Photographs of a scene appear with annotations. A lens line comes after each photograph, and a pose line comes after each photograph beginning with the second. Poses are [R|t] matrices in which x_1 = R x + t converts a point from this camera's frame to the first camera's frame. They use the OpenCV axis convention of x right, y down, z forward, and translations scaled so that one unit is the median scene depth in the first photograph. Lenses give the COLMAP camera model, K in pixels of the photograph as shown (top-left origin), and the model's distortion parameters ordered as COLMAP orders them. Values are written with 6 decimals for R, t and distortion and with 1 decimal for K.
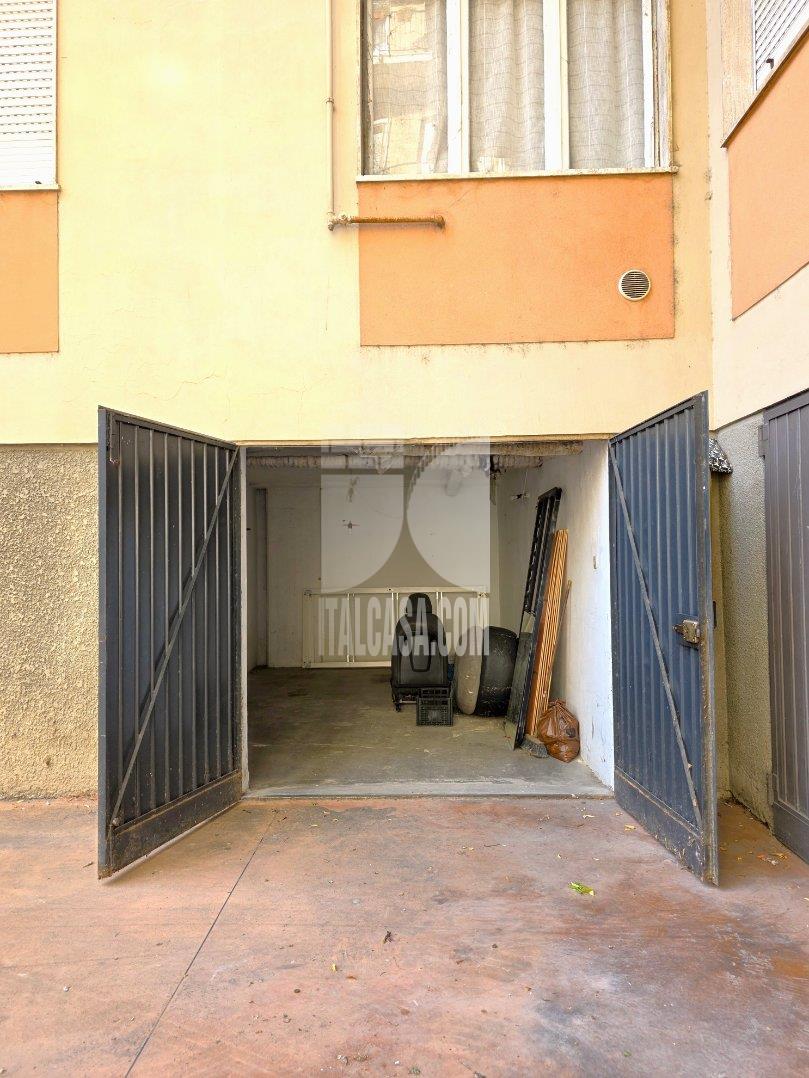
lens RADIAL K [[721.9, 0, 400.8], [0, 721.9, 539.6], [0, 0, 1]] dist [0.007884, 0.001866]
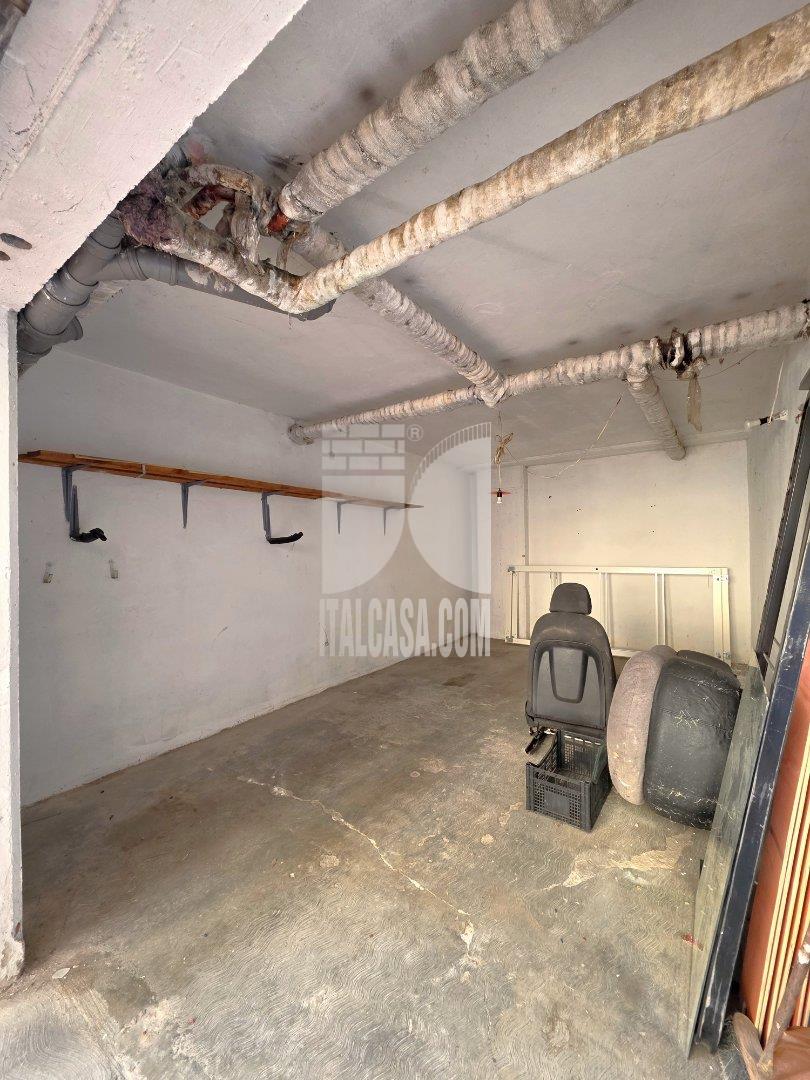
lens RADIAL K [[431.2, 0, 412.6], [0, 431.2, 547.2], [0, 0, 1]] dist [0.000872, -0.000109]
pose [[0.839712, -0.001463, -0.543030, 0.128799], [0.022944, 0.999199, 0.032788, 0.025816], [0.542547, -0.039992, 0.839073, 0.618857]]
